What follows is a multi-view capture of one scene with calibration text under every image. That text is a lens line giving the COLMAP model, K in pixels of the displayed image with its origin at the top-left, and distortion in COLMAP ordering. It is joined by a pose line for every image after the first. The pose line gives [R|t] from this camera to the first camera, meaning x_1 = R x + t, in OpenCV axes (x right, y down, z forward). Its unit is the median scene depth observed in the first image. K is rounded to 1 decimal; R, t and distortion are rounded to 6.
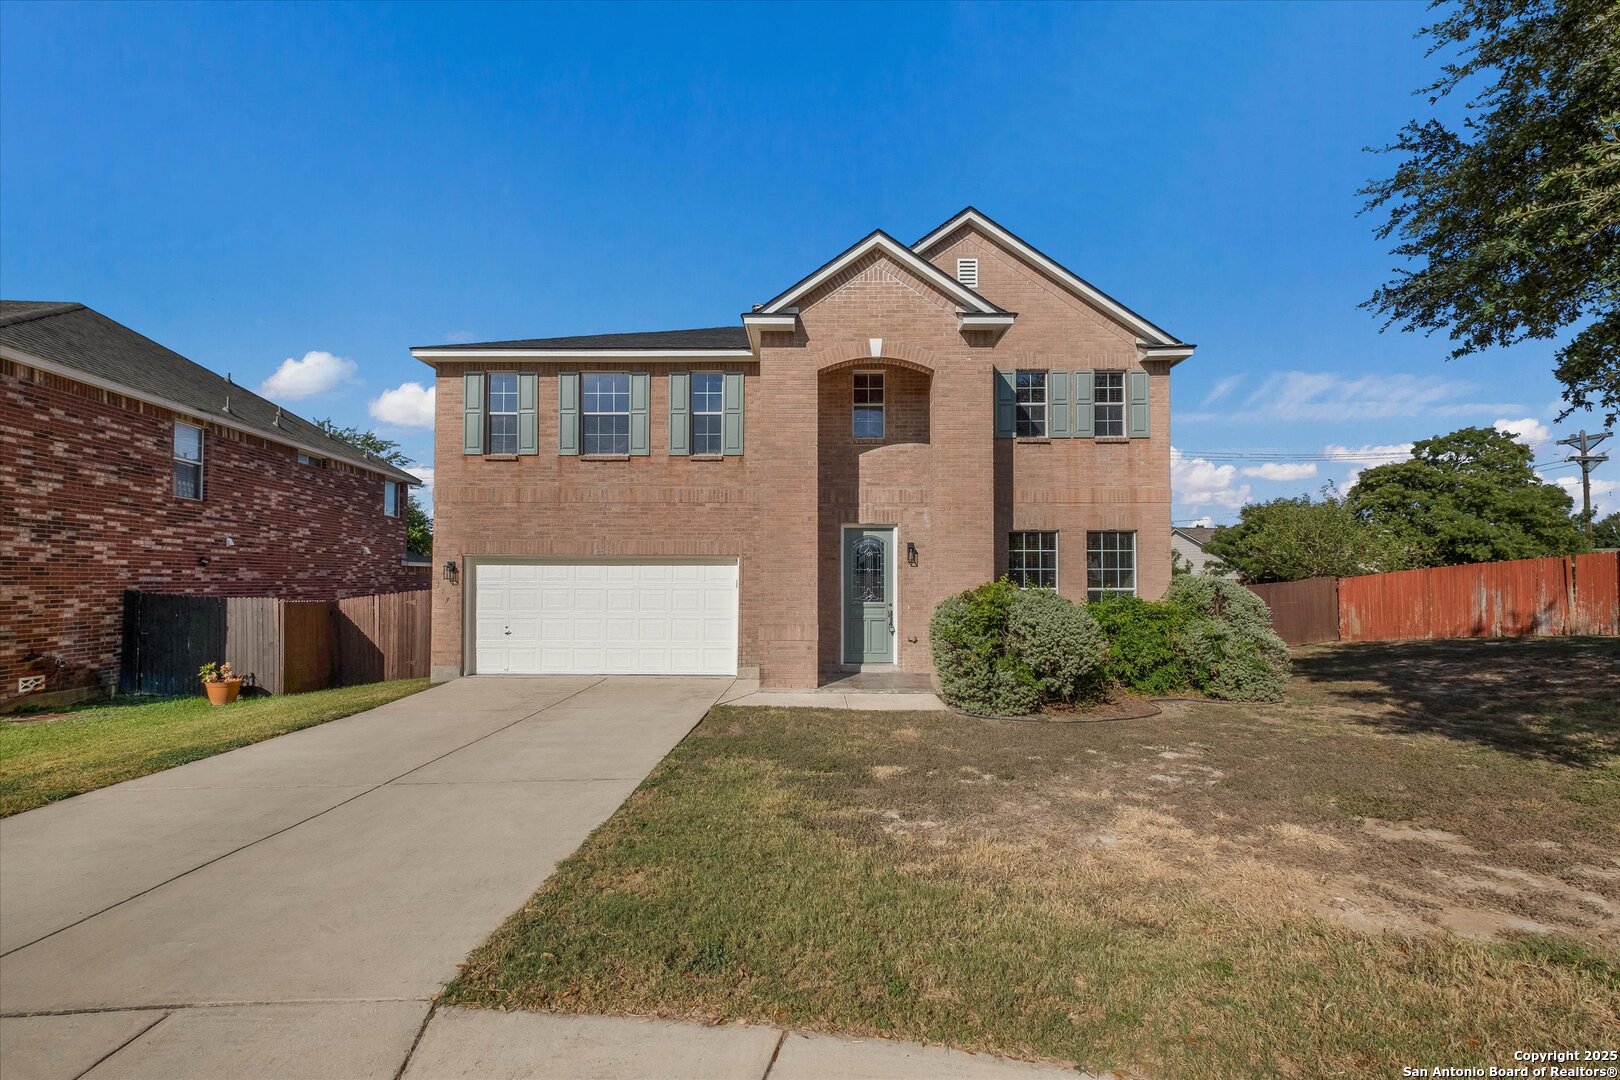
lens RADIAL K [[713.0, 0, 834.3], [0, 713.0, 532.8], [0, 0, 1]] dist [0.000660, 0.000104]
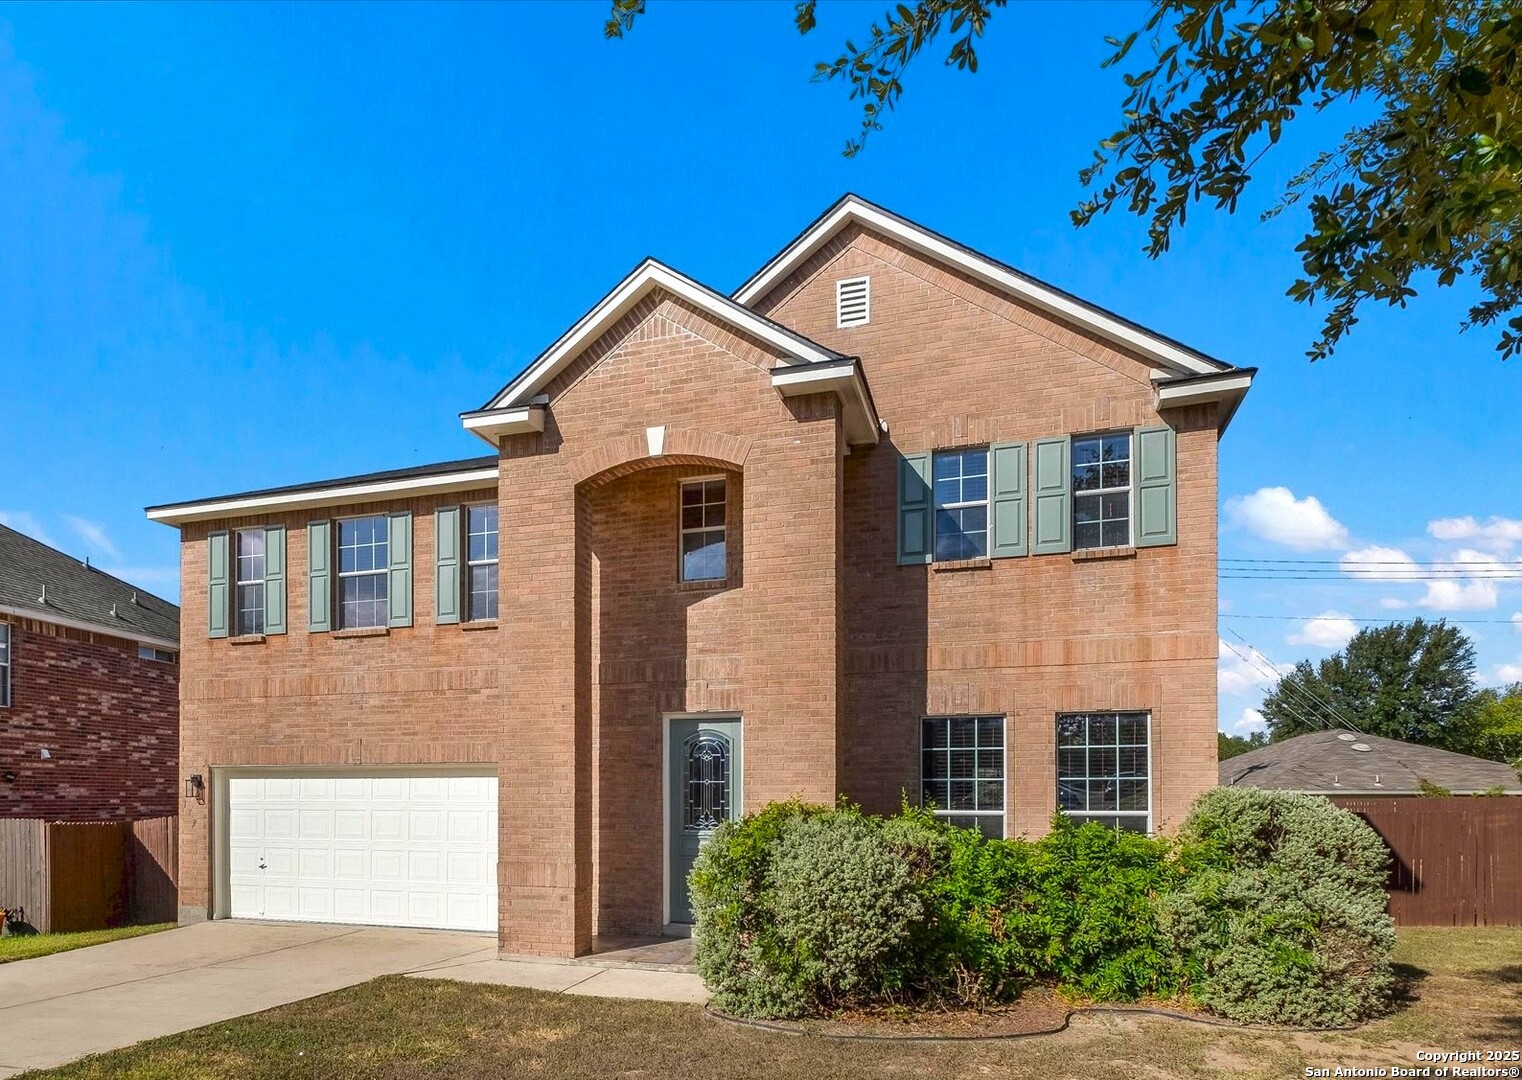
lens RADIAL K [[1018.0, 0, 761.0], [0, 1018.0, 748.7], [0, 0, 1]] dist [0.003966, -0.001835]
pose [[0.944057, -0.016543, -0.329368, 0.413390], [0.022867, 0.999621, 0.015337, 0.008204], [0.328990, -0.022010, 0.944077, 0.135626]]
